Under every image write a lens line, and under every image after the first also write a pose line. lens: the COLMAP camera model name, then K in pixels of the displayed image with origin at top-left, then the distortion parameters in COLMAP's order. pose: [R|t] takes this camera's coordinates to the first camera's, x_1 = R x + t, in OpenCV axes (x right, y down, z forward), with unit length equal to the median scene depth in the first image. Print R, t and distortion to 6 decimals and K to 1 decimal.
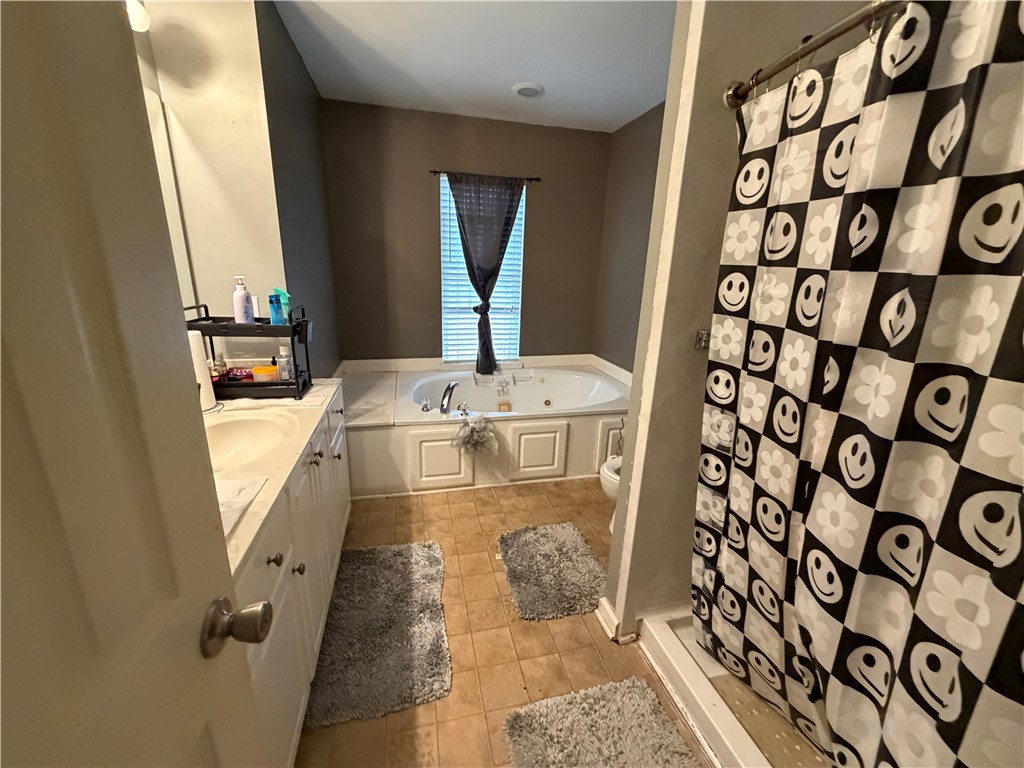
lens RADIAL K [[408.5, 0, 510.6], [0, 408.5, 383.2], [0, 0, 1]] dist [-0.000647, 0.000085]
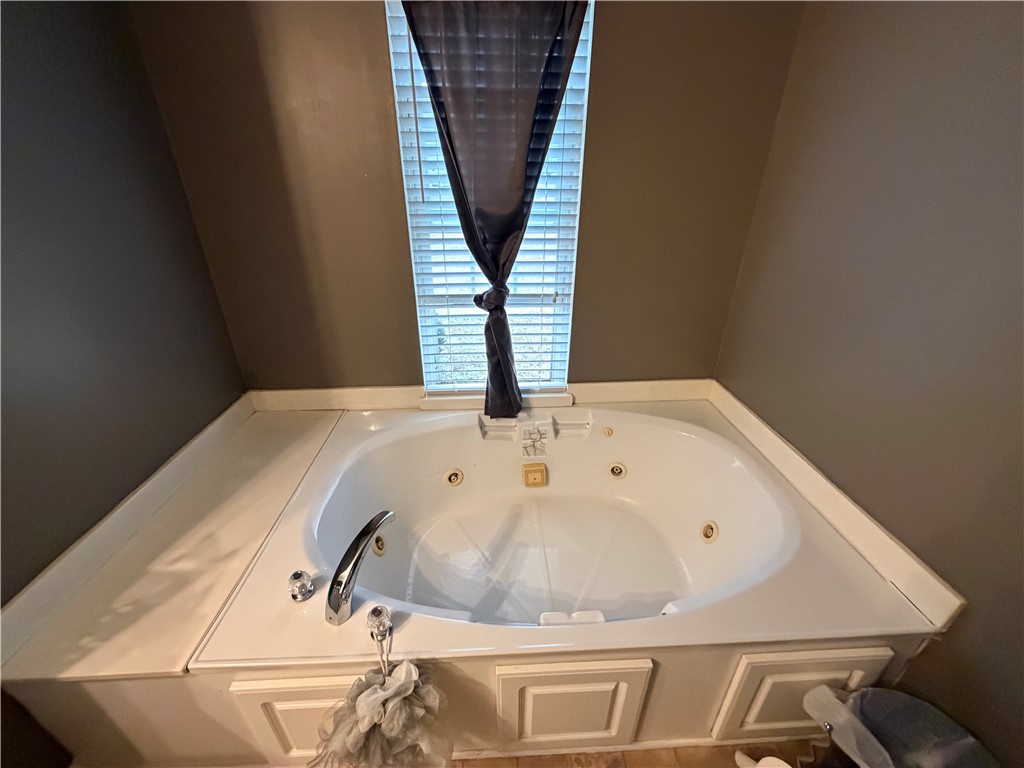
lens RADIAL K [[408.5, 0, 510.6], [0, 408.5, 383.2], [0, 0, 1]] dist [-0.000647, 0.000085]
pose [[0.980070, 0.054623, -0.190993, 0.053484], [-0.020187, 0.983862, 0.177787, -0.169328], [0.197622, -0.170388, 0.965357, 0.502519]]
